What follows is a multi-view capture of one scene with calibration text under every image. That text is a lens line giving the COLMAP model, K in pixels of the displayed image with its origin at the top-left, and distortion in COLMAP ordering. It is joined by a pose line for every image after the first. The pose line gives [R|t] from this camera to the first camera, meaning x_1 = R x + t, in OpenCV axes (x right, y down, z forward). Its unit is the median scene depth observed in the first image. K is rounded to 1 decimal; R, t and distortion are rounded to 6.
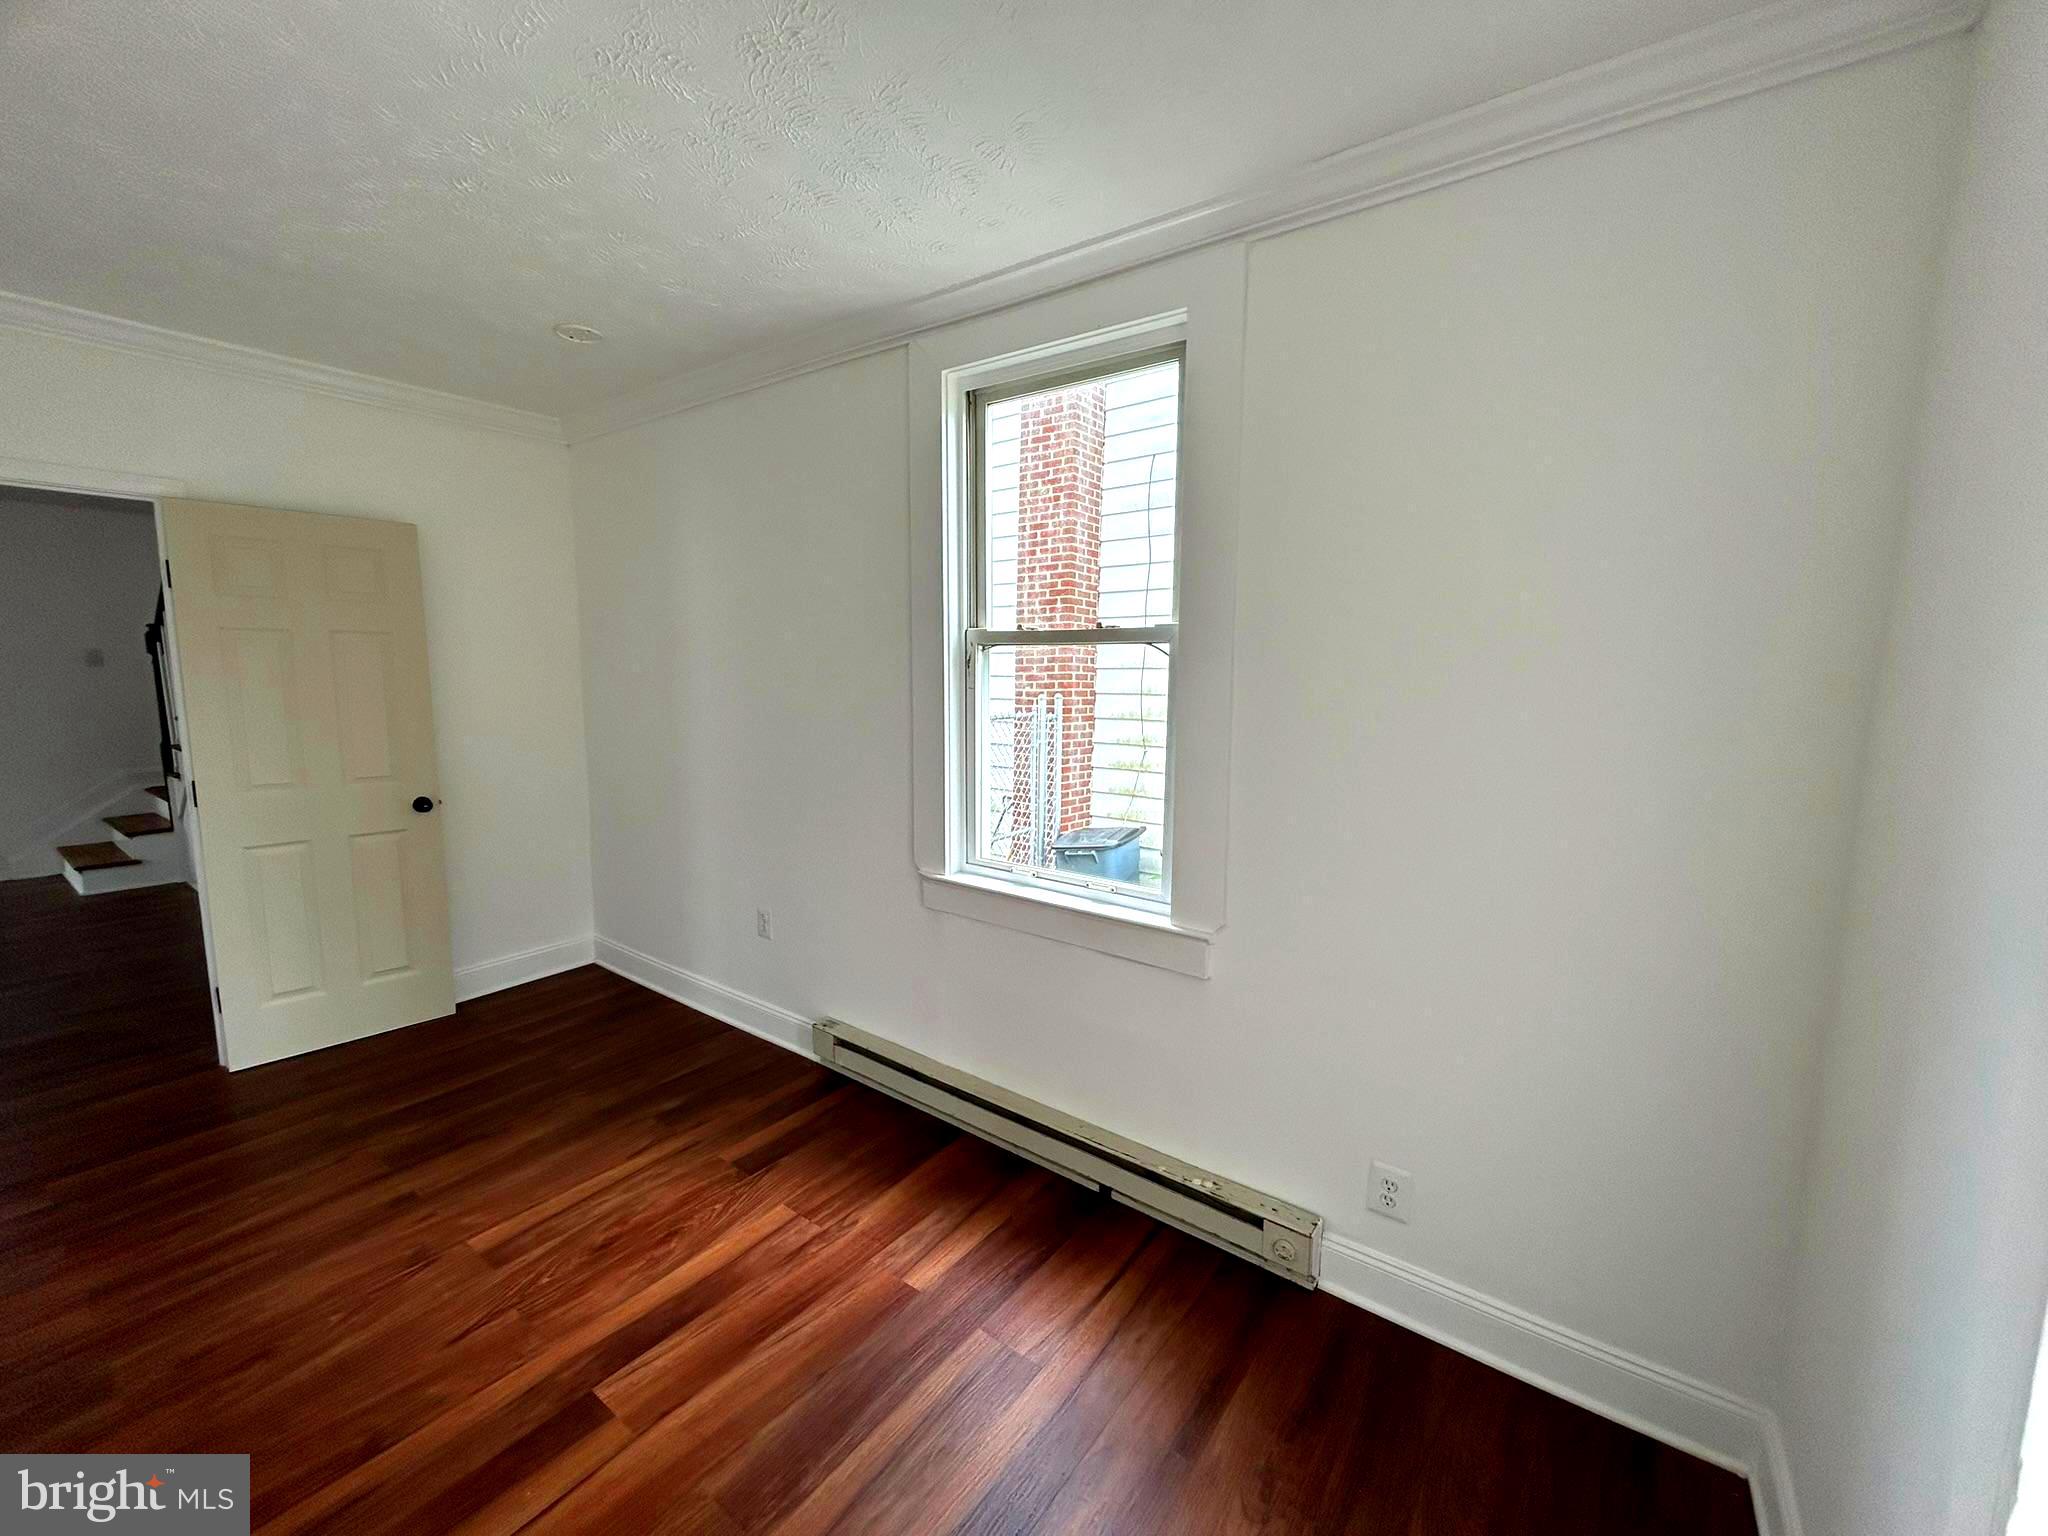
lens RADIAL K [[826.0, 0, 1020.0], [0, 826.0, 764.9], [0, 0, 1]] dist [-0.000366, 0.000476]
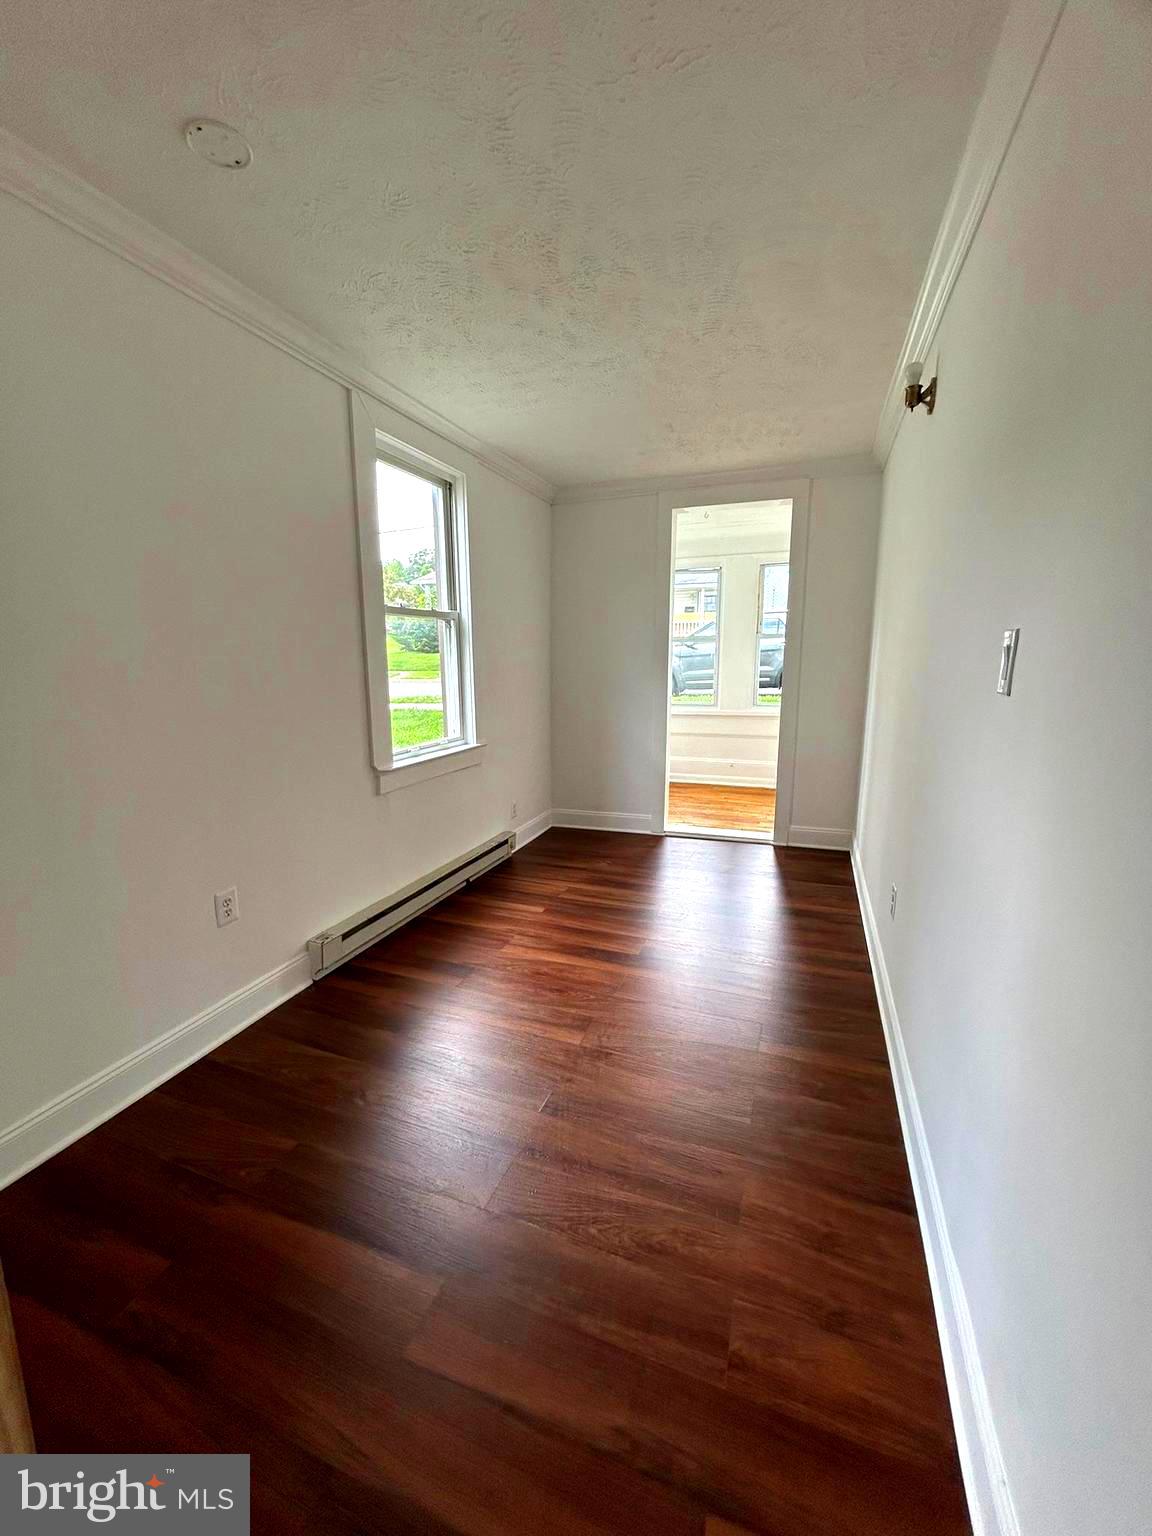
lens RADIAL K [[619.5, 0, 580.2], [0, 619.5, 766.1], [0, 0, 1]] dist [-0.000366, 0.000476]
pose [[-0.291022, -0.178063, 0.940000, -1.393533], [0.105245, 0.970606, 0.216444, -0.084329], [-0.950910, 0.161920, -0.263727, 1.071752]]
